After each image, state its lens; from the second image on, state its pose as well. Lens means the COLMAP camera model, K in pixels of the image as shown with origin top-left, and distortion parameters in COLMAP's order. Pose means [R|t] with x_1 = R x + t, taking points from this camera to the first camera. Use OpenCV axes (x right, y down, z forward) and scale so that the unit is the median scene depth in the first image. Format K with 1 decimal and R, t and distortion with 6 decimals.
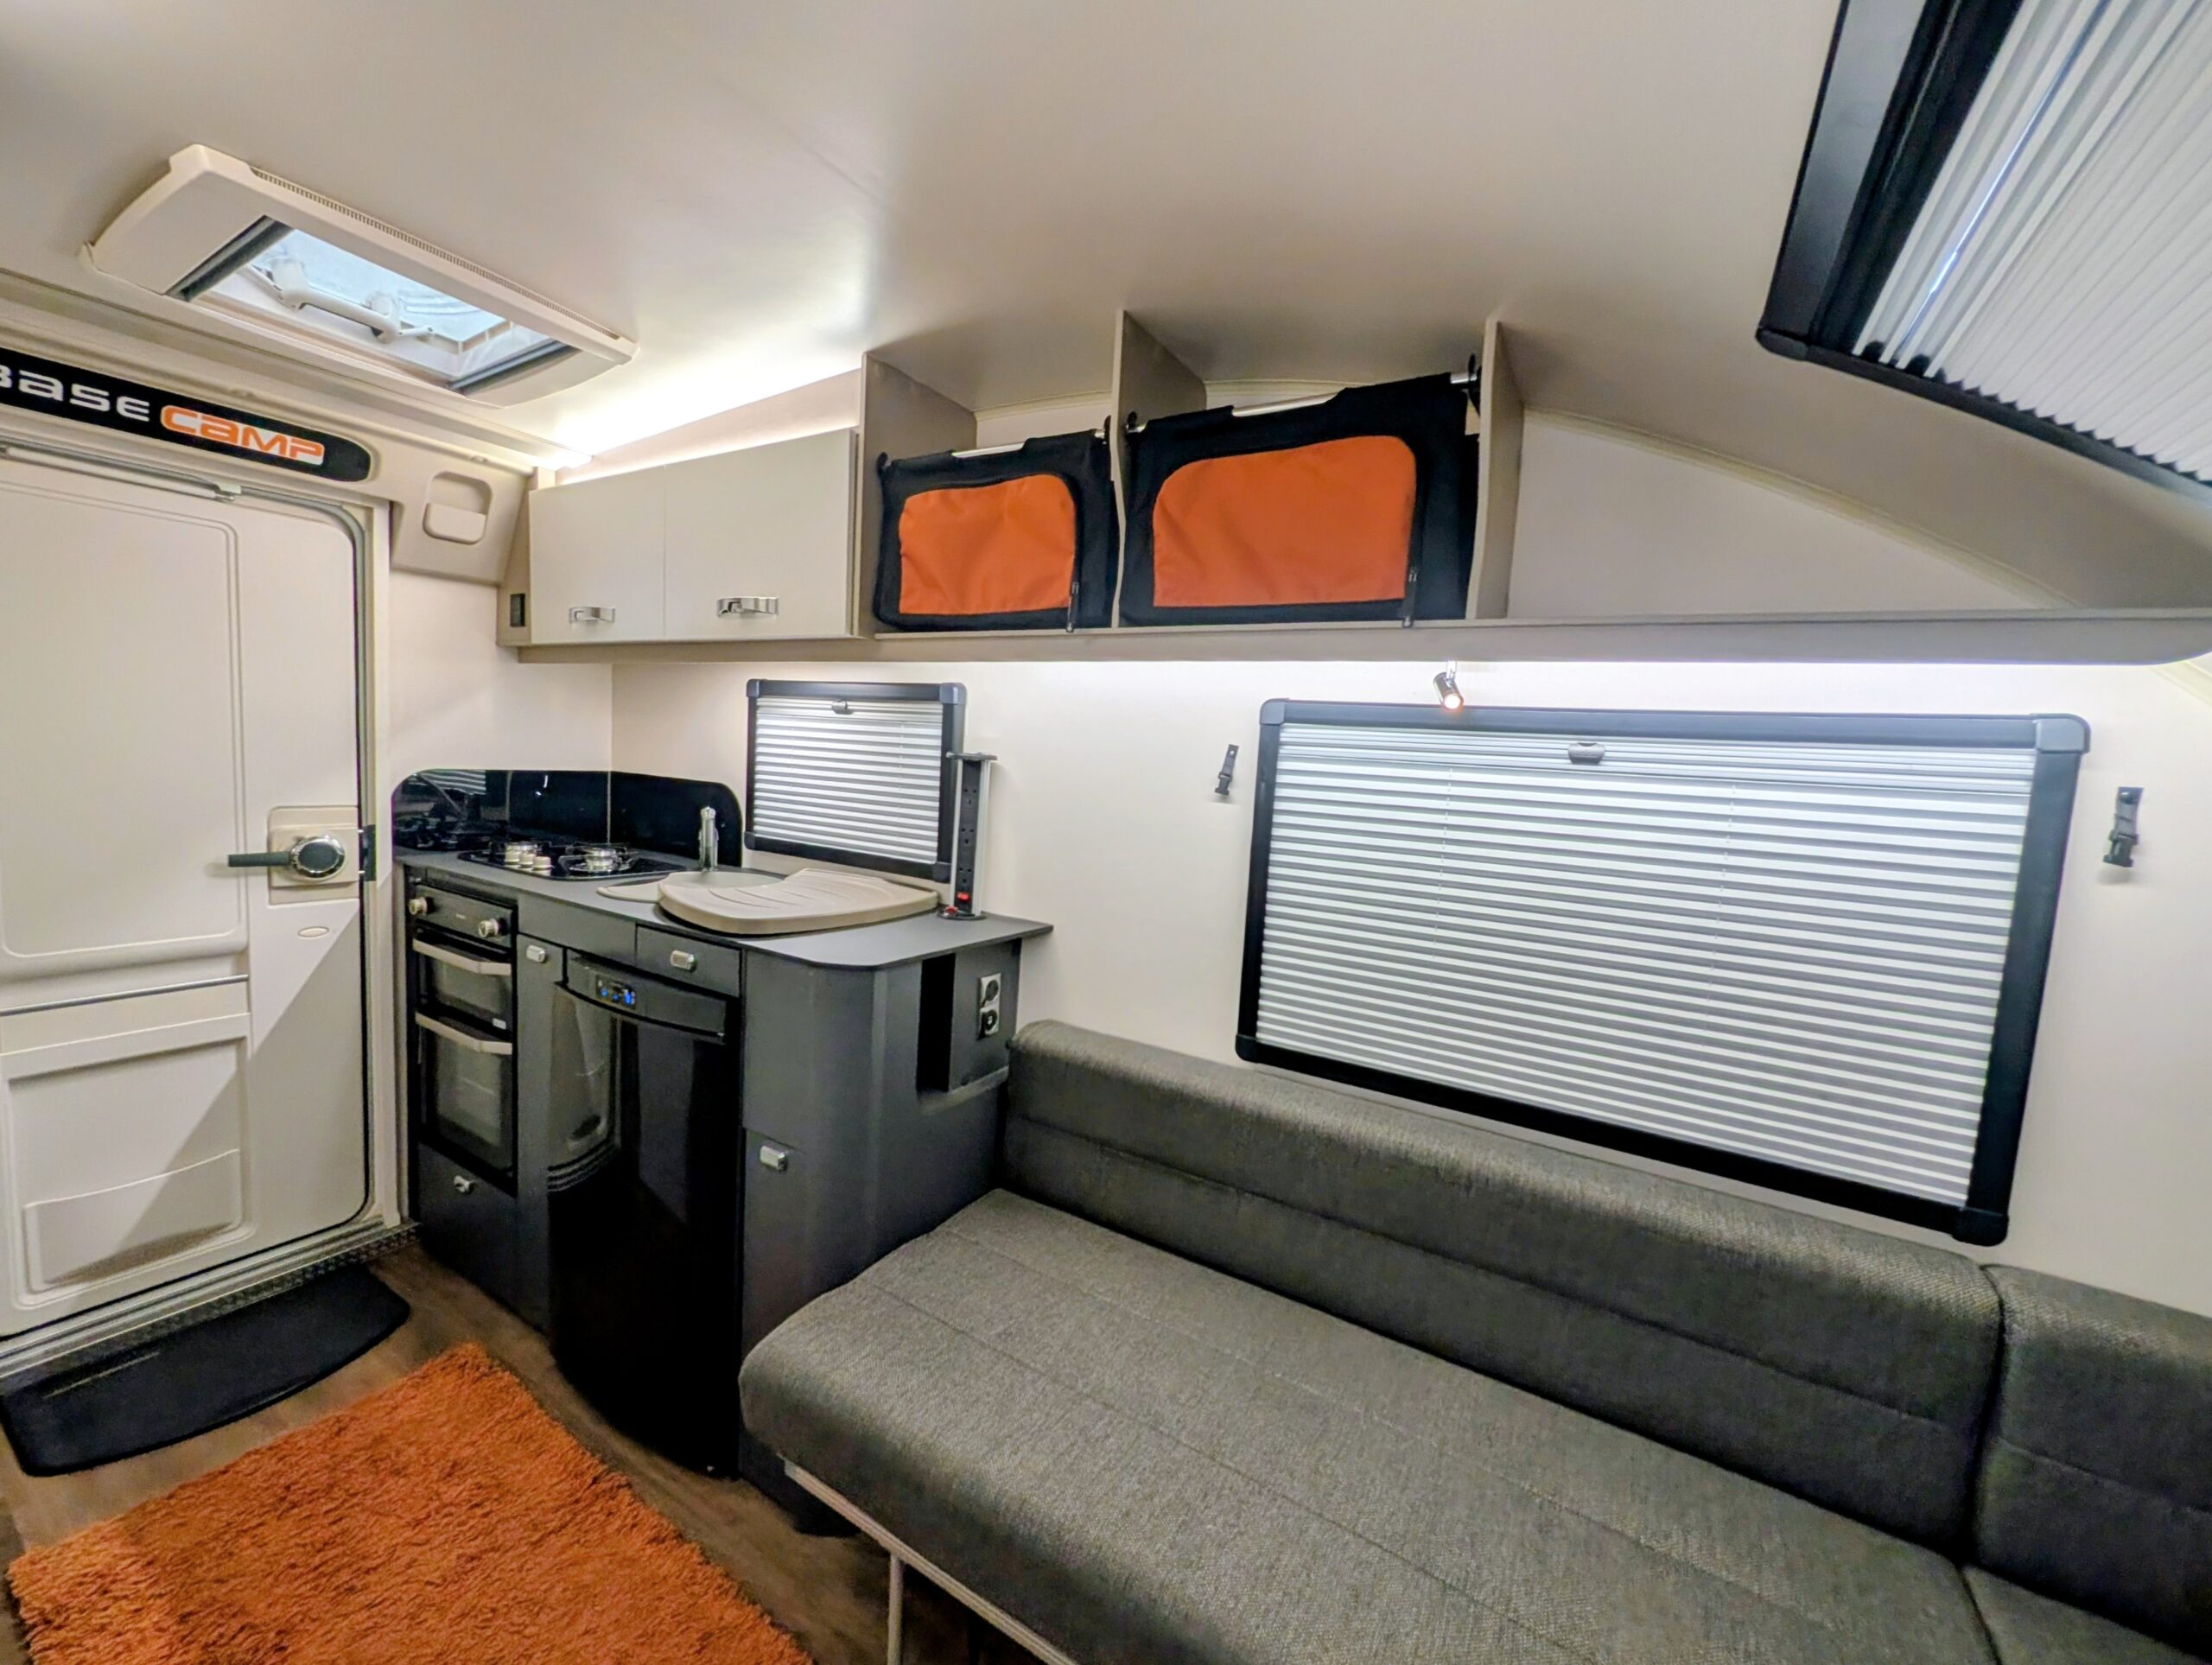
lens RADIAL K [[875.5, 0, 1114.7], [0, 875.5, 834.6], [0, 0, 1]] dist [0.000625, -0.000098]
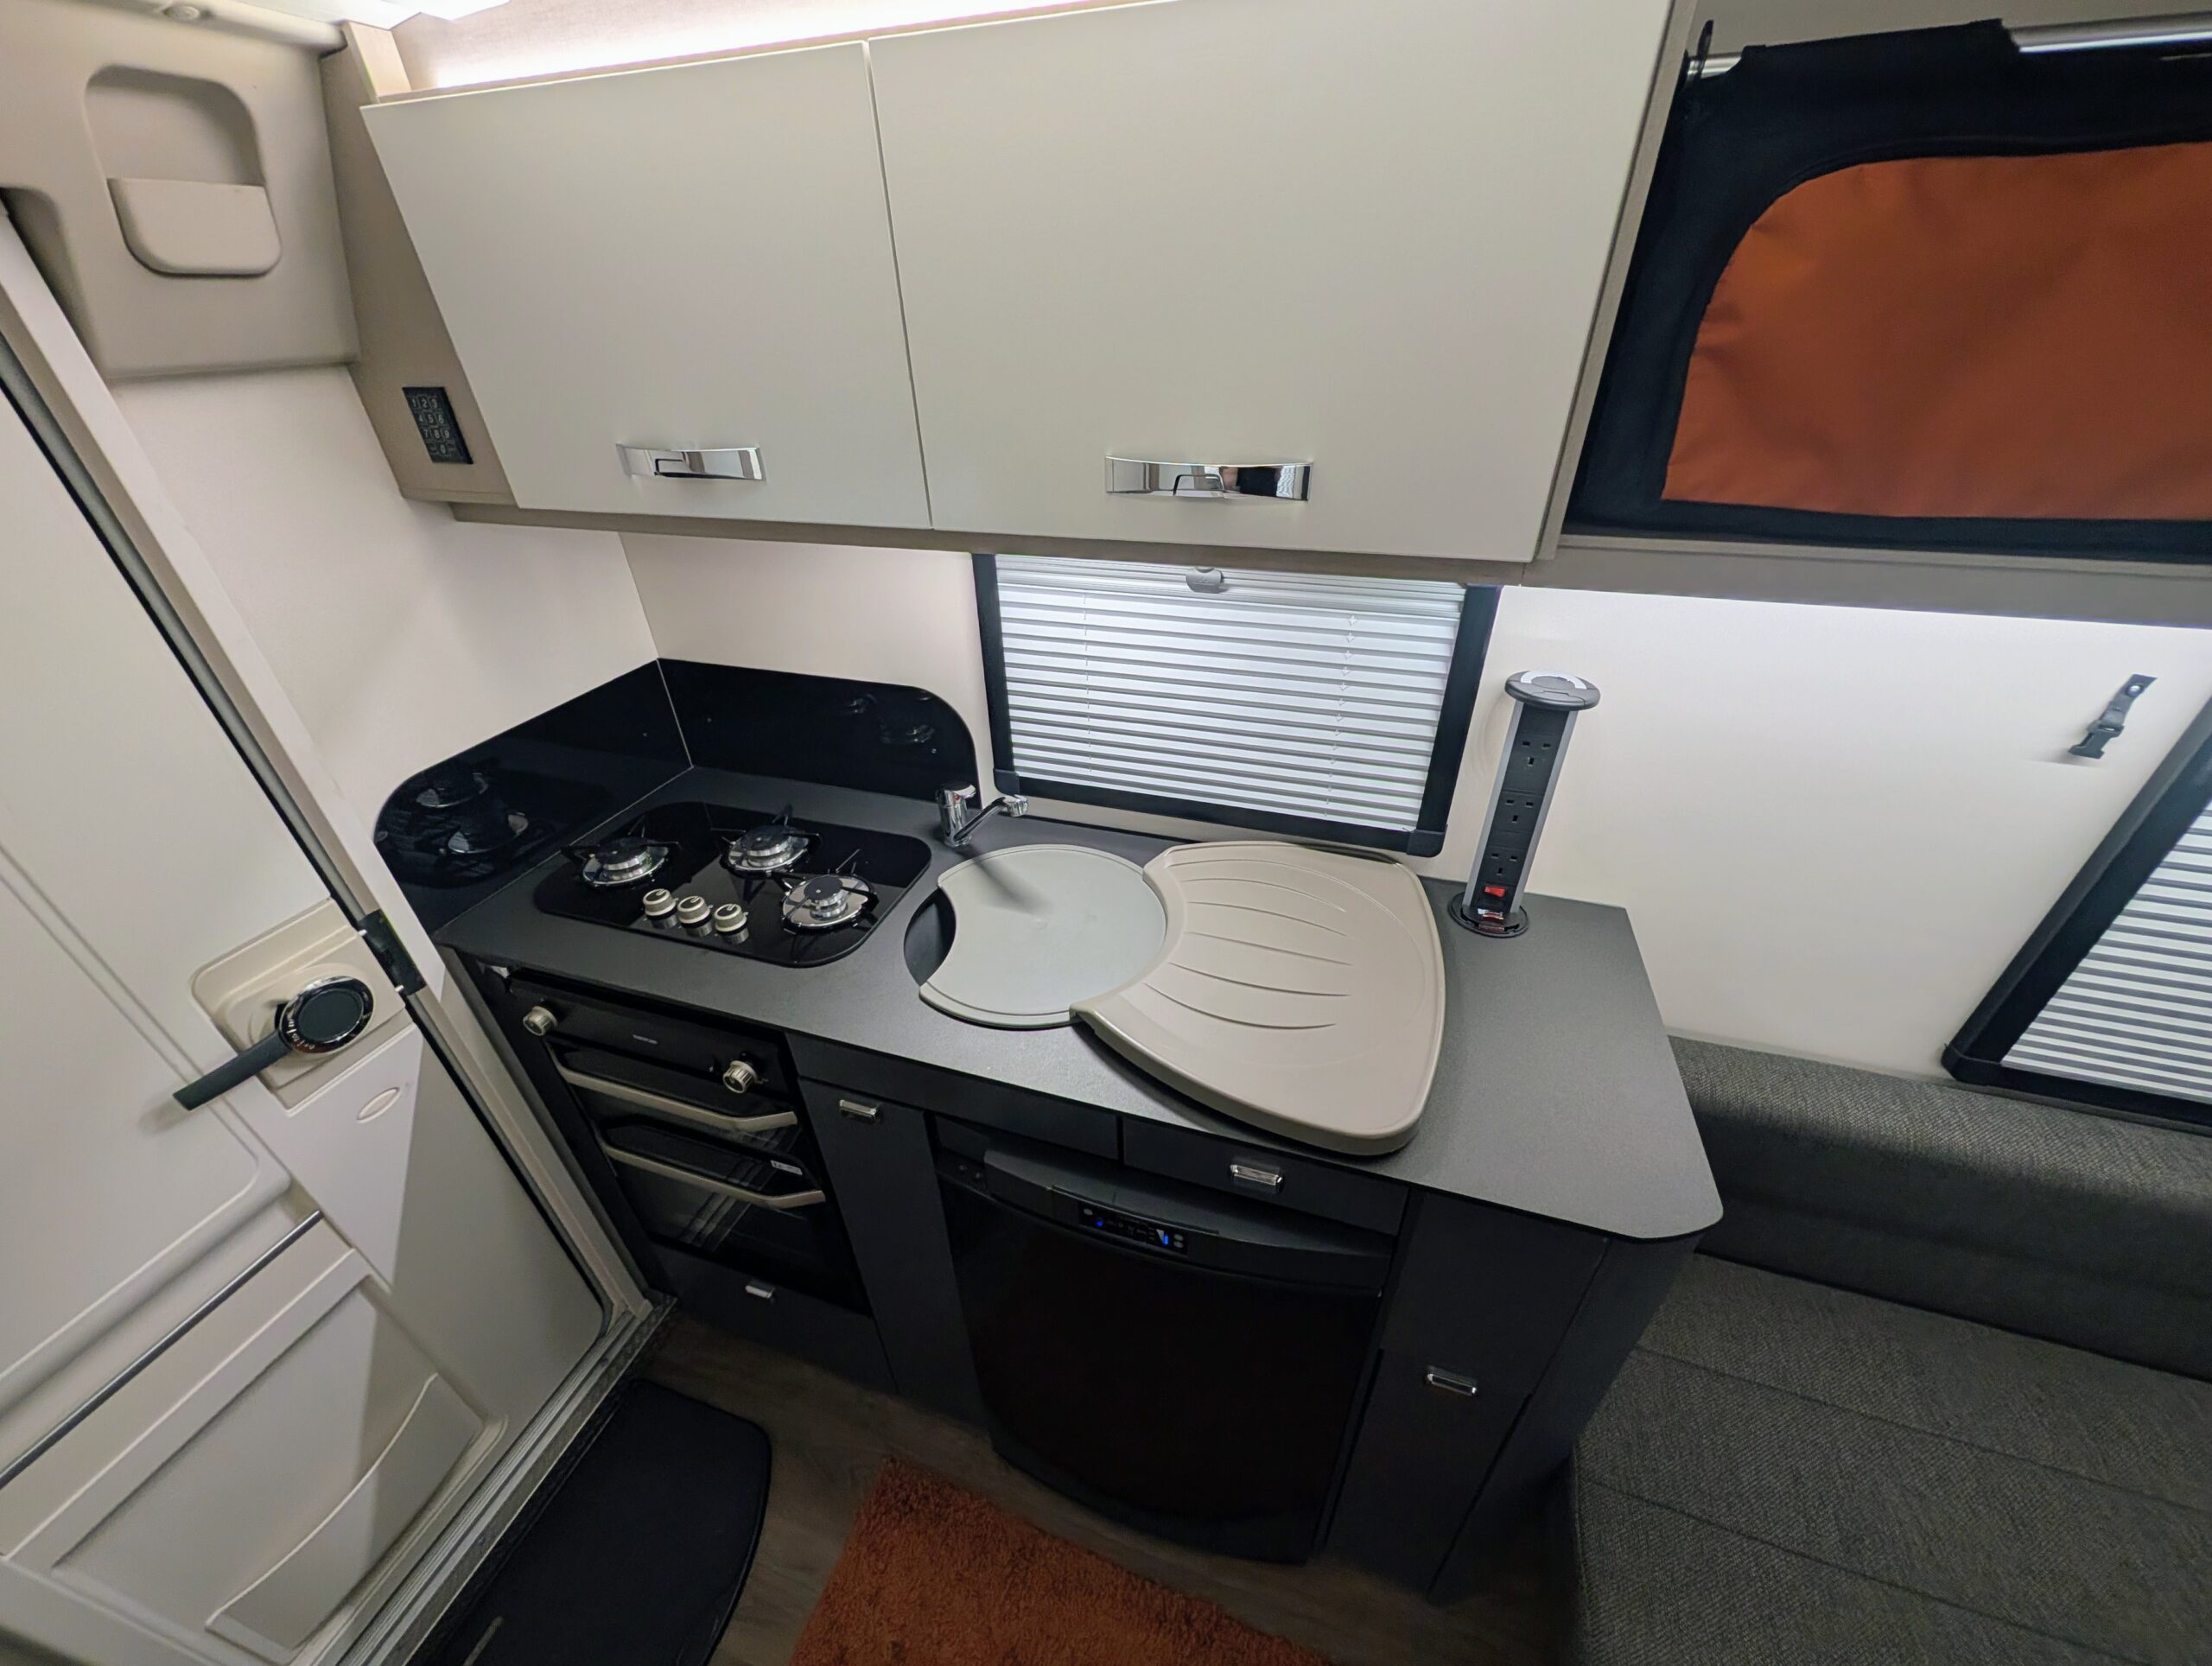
lens RADIAL K [[827.0, 0, 1105.9], [0, 827.0, 824.0], [0, 0, 1]] dist [0.001053, 0.000253]
pose [[0.971461, -0.187815, 0.144878, -0.515999], [0.100764, 0.879694, 0.464742, -0.280218], [-0.214734, -0.436880, 0.873513, 0.522427]]
